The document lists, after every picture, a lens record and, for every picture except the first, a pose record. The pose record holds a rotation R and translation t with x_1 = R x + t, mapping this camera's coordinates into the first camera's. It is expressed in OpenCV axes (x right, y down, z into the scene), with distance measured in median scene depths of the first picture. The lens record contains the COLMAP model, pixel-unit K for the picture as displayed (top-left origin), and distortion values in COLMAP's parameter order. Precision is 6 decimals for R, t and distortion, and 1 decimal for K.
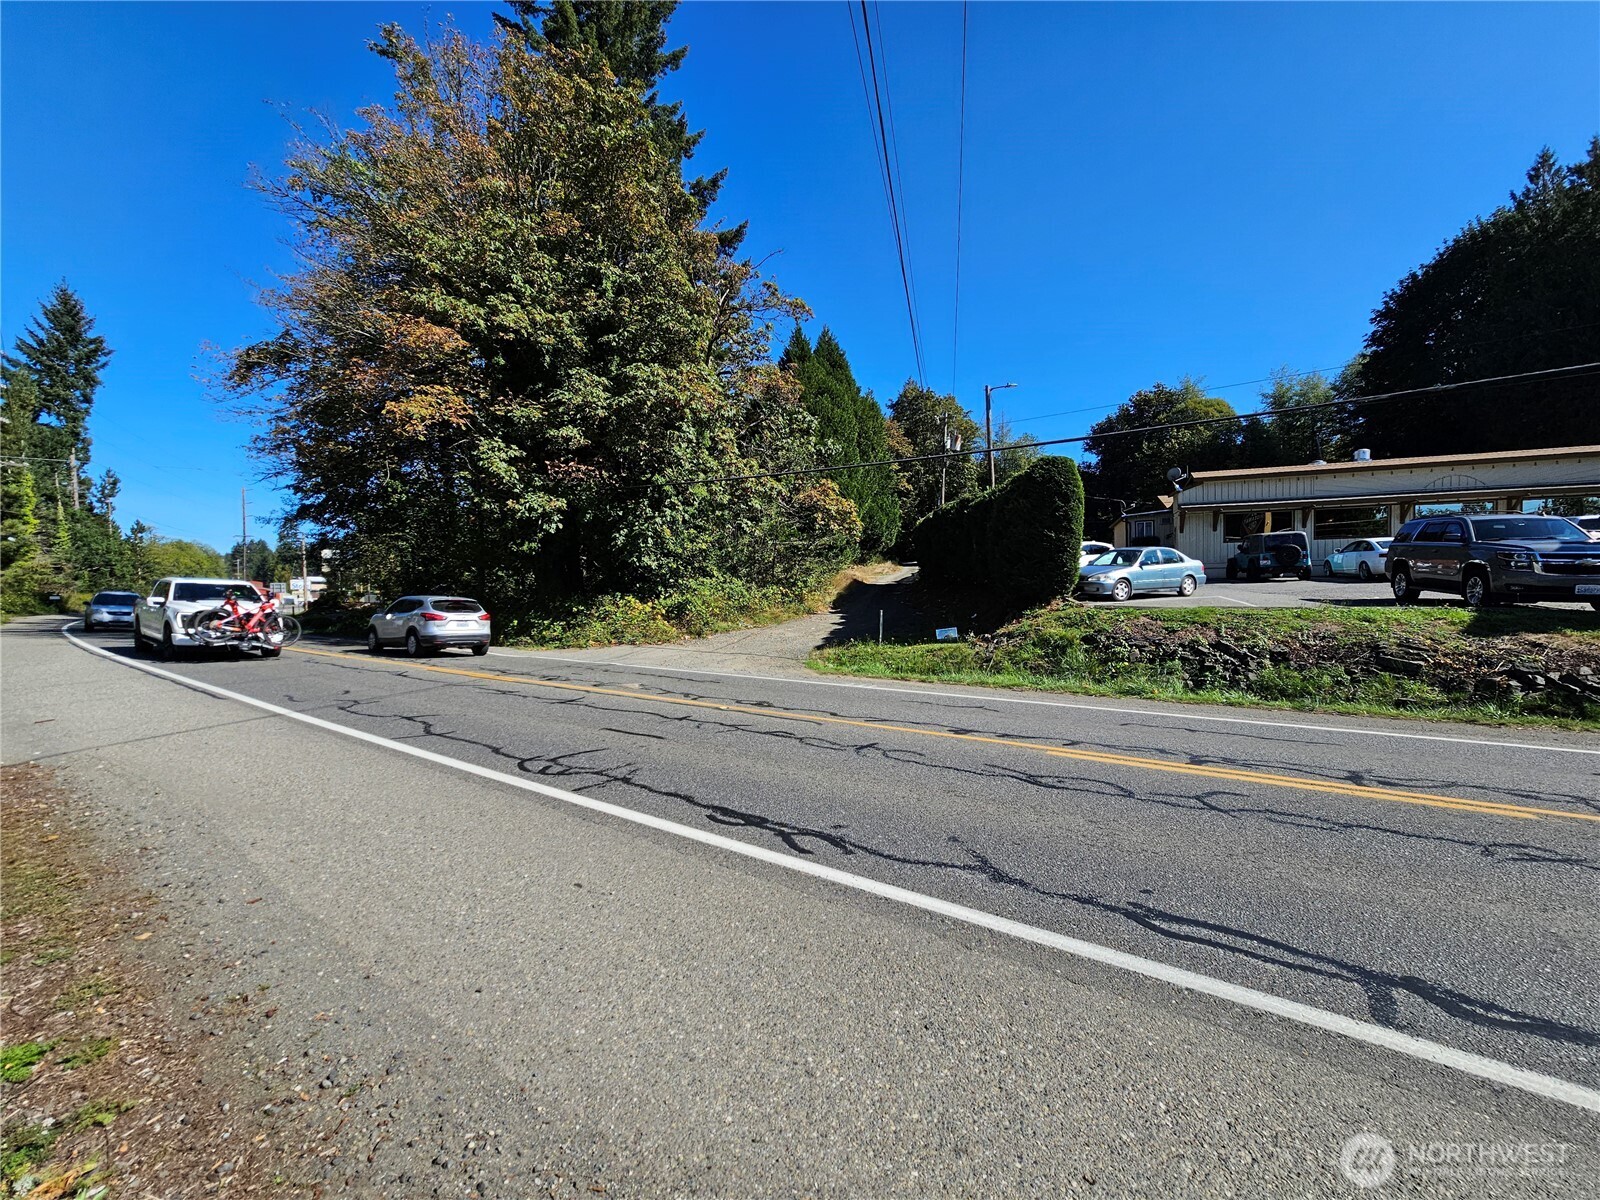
lens RADIAL K [[657.5, 0, 800.0], [0, 657.5, 600.0], [0, 0, 1]] dist [-0.000228, 0.000042]
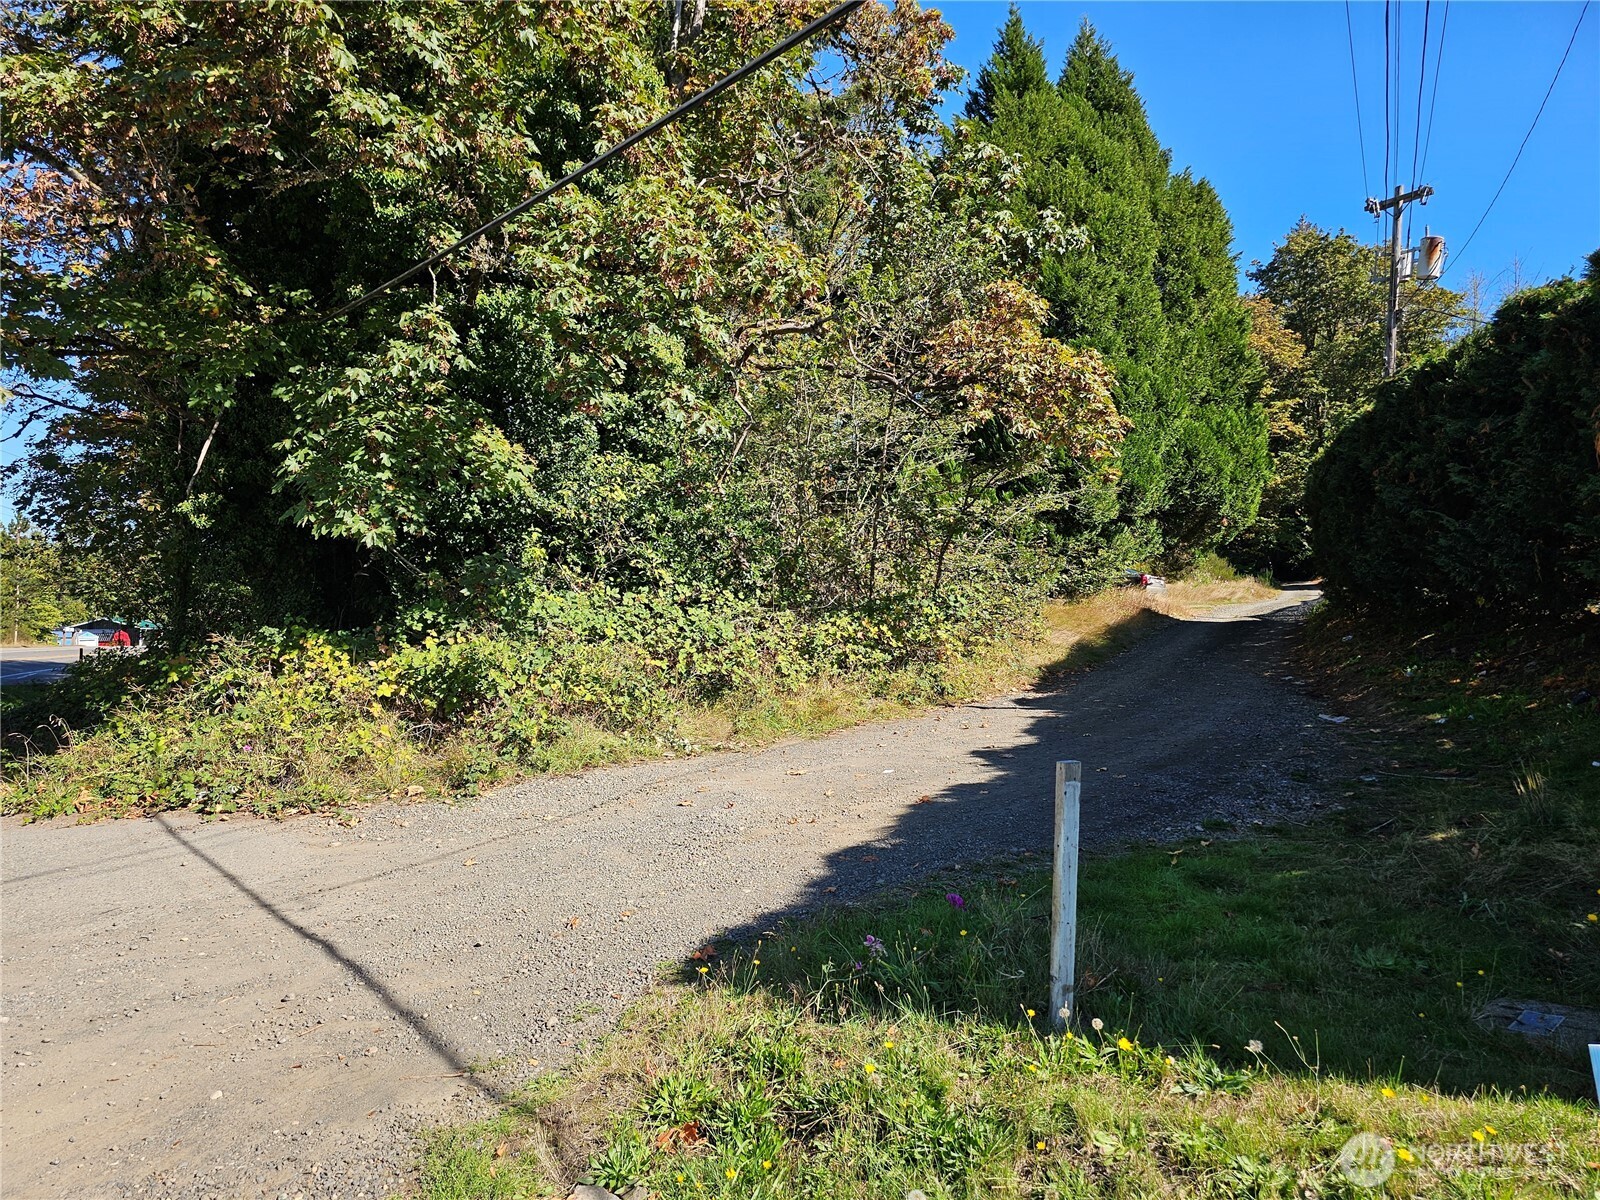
lens RADIAL K [[1032.7, 0, 800.0], [0, 1032.7, 600.0], [0, 0, 1]] dist [0.003243, -0.000151]
pose [[0.960034, 0.012129, -0.279620, 0.056856], [-0.025213, 0.998746, -0.043244, -0.004705], [0.278745, 0.048566, 0.959137, 0.335977]]
